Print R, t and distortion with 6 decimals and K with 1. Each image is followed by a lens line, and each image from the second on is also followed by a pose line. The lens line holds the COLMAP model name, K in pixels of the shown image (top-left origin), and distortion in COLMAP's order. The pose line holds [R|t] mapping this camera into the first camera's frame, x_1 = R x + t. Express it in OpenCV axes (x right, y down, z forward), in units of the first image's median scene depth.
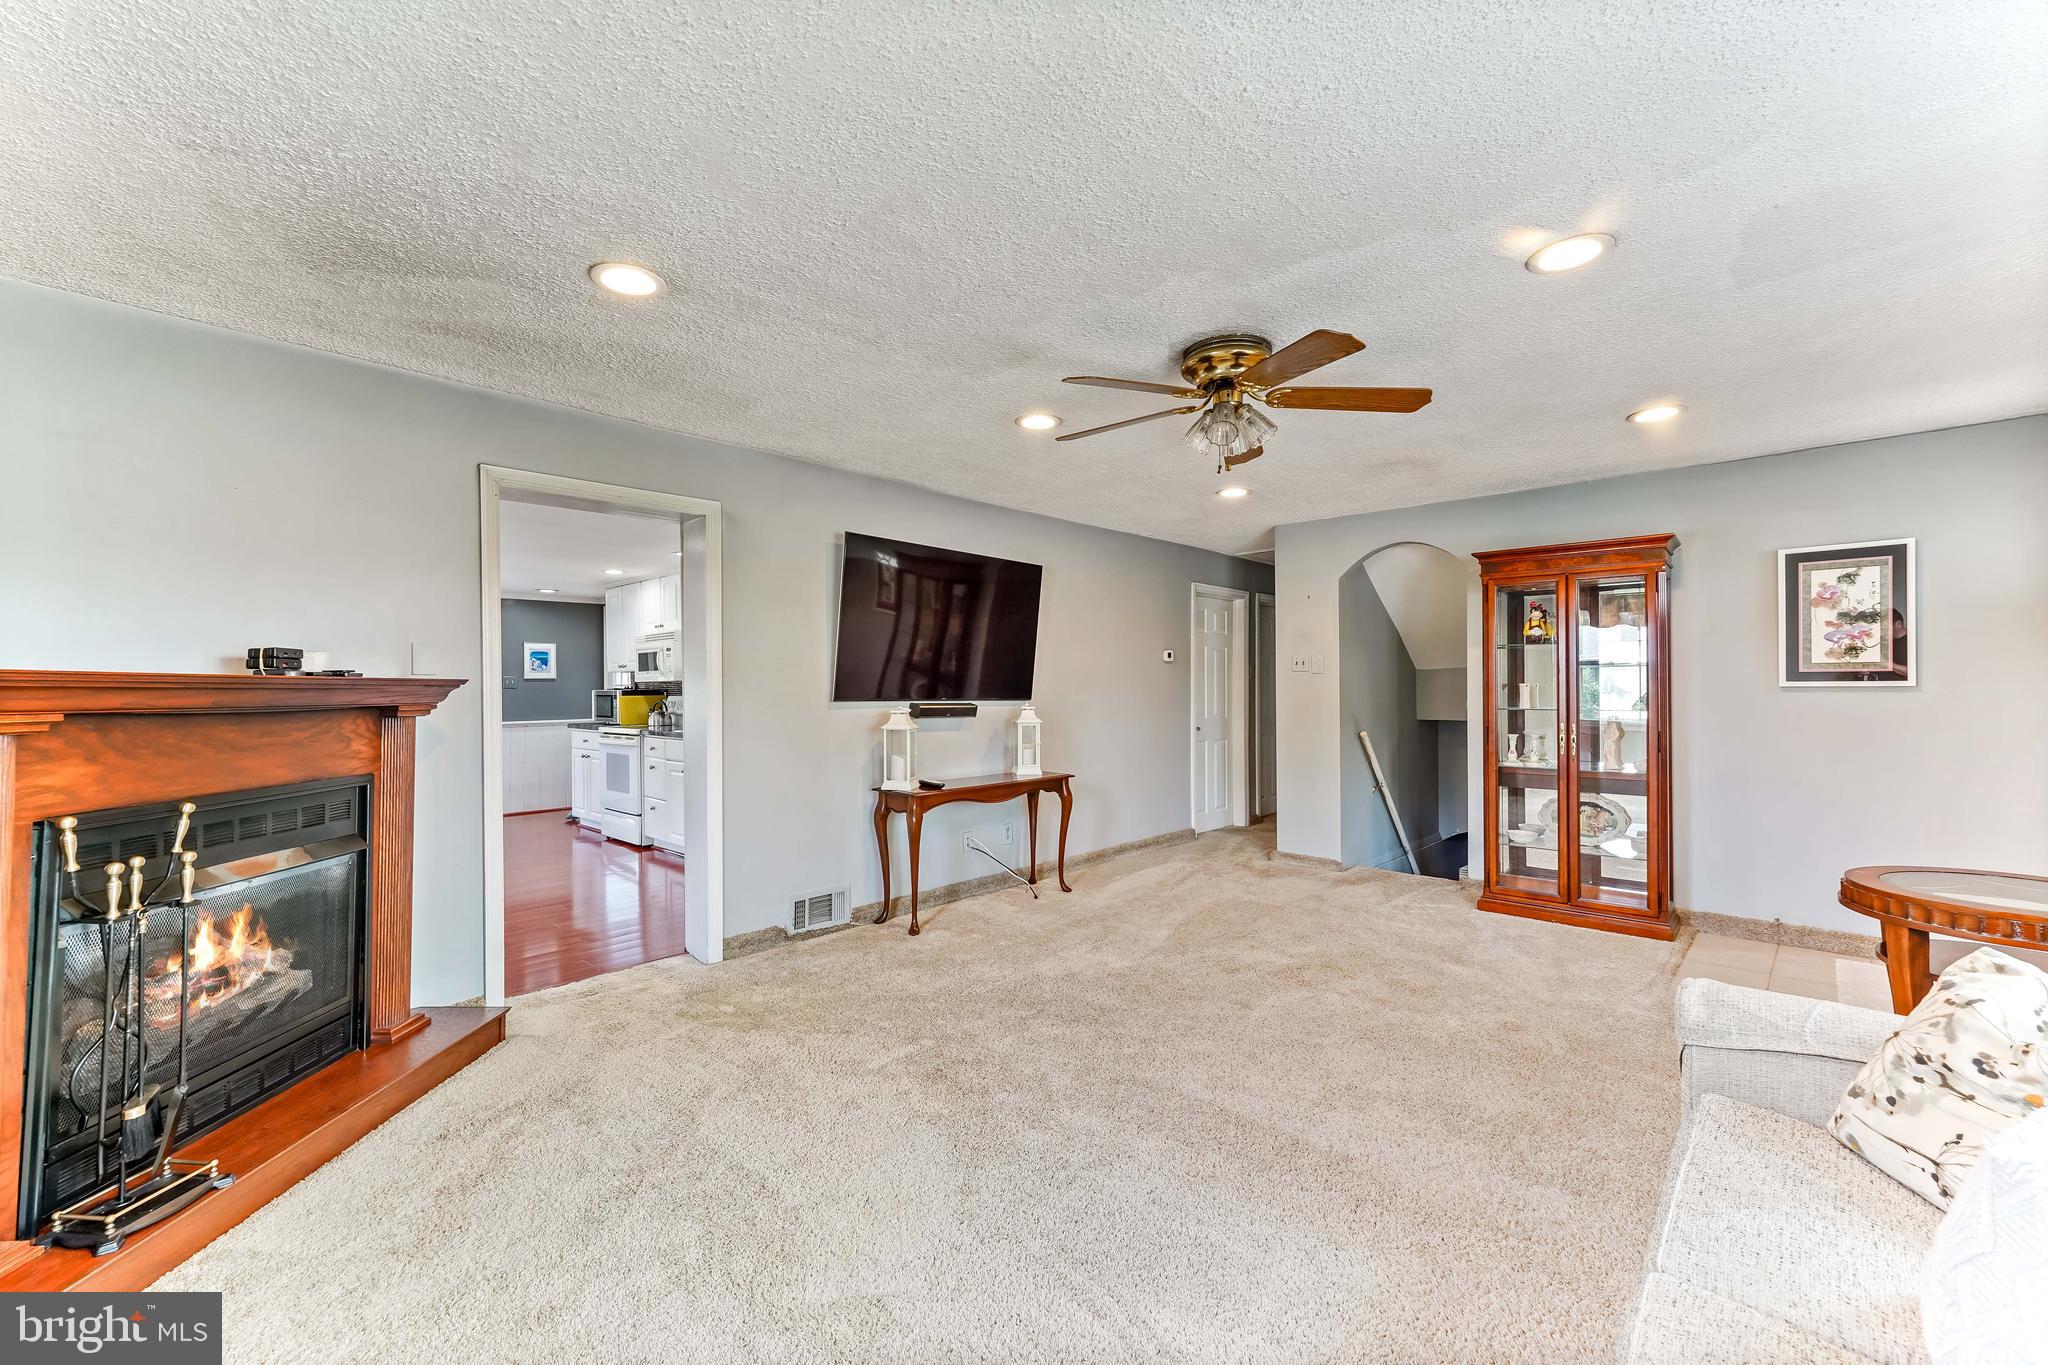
lens RADIAL K [[835.1, 0, 1017.8], [0, 835.1, 672.8], [0, 0, 1]] dist [0.007157, -0.000029]
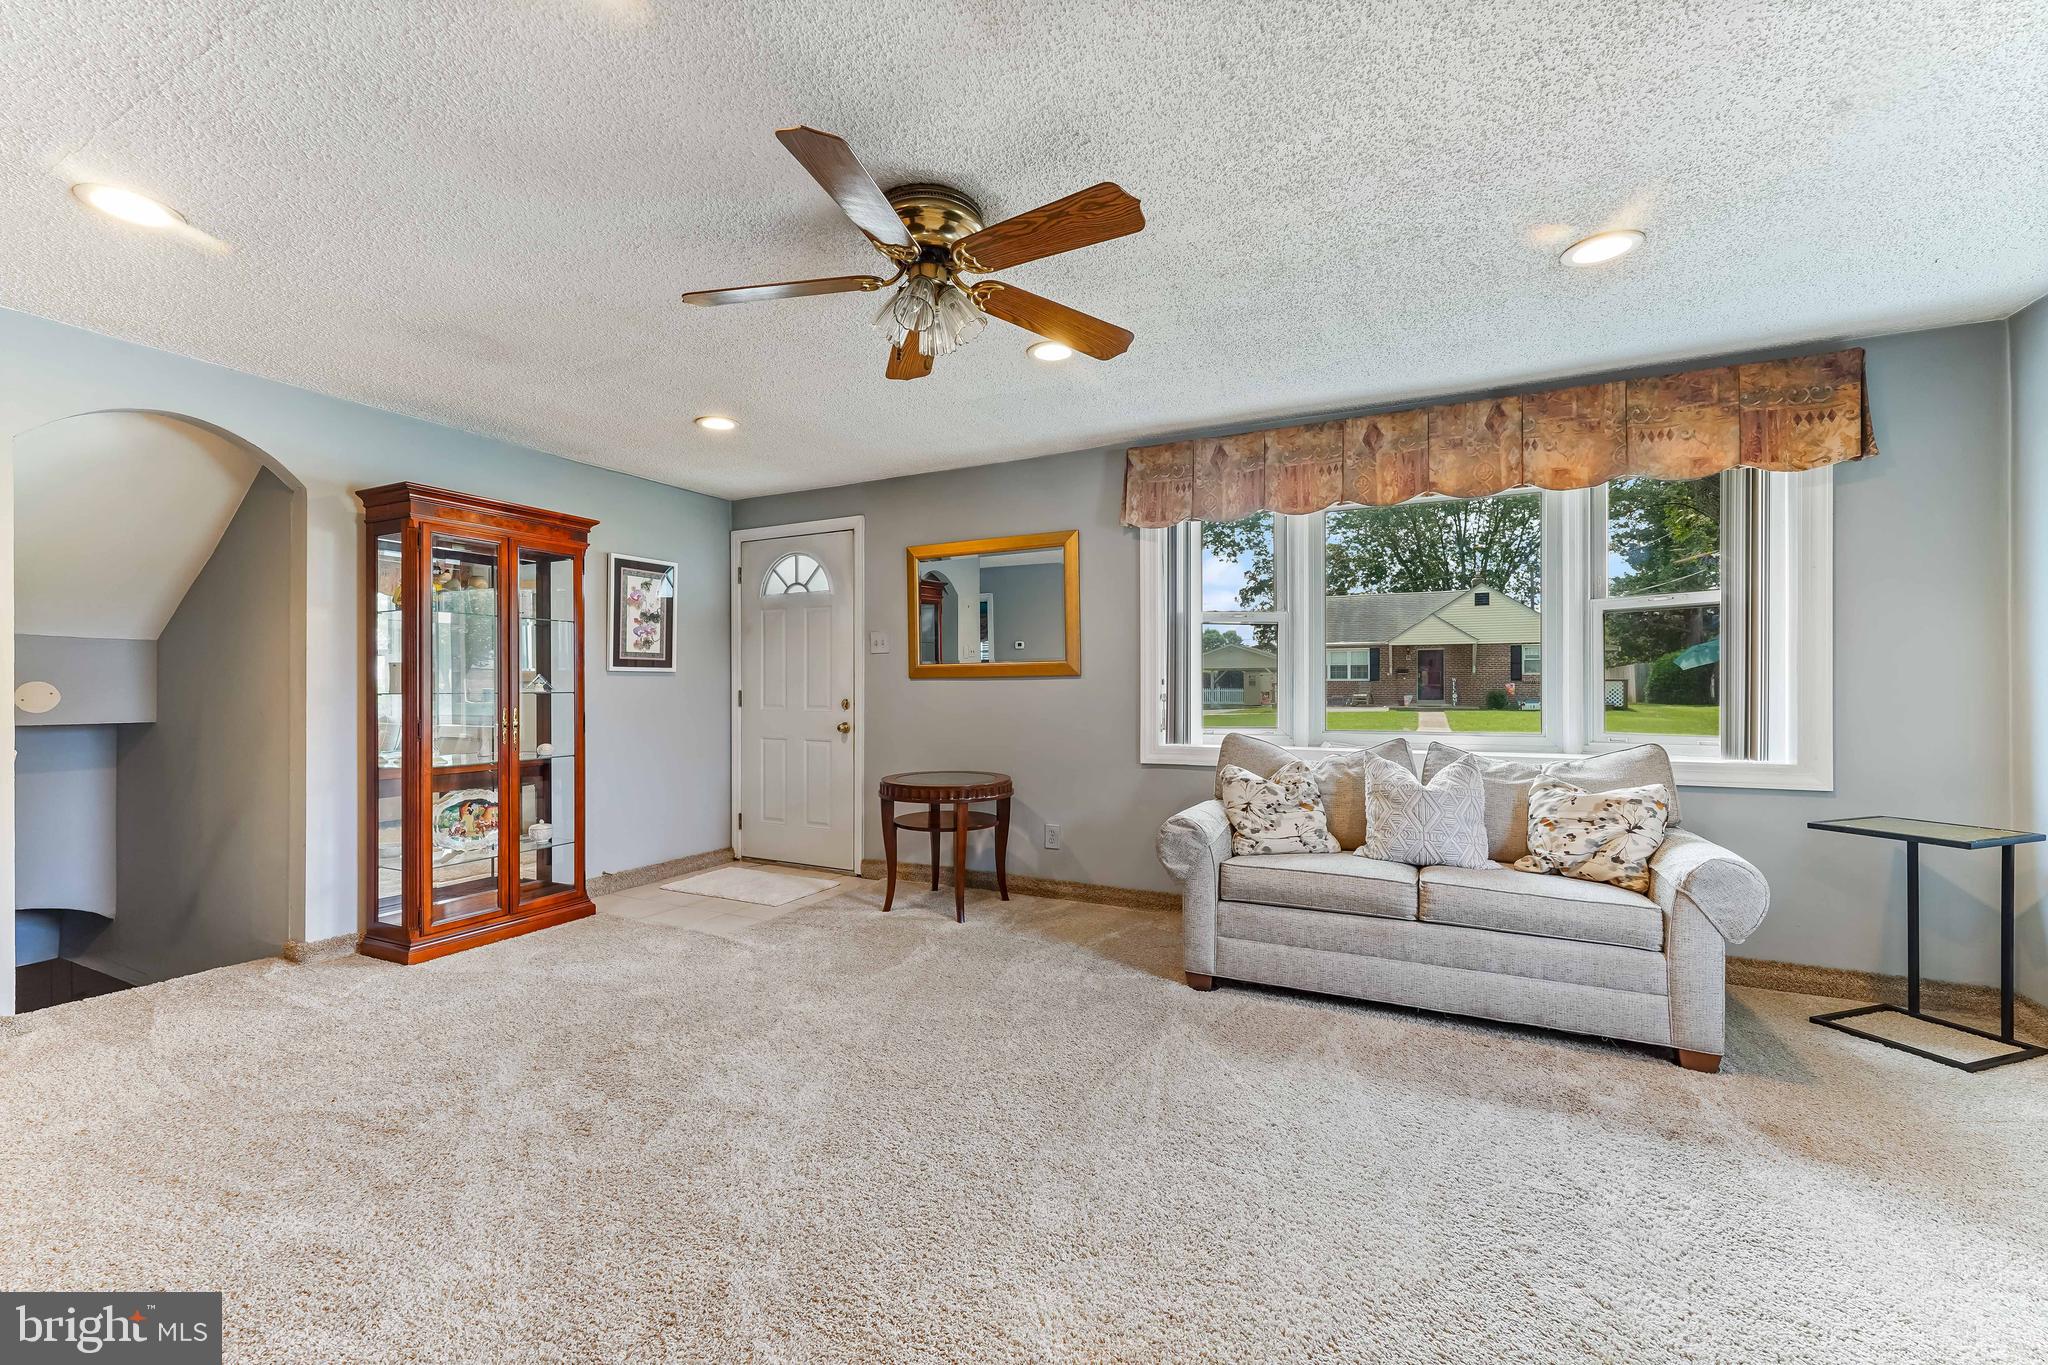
lens RADIAL K [[823.0, 0, 1029.7], [0, 823.0, 685.6], [0, 0, 1]] dist [-0.000277, 0.000004]
pose [[-0.298797, 0.004464, 0.954306, -0.219080], [-0.015092, 0.999842, -0.009402, 0.024245], [-0.954197, -0.017212, -0.298682, 0.483937]]
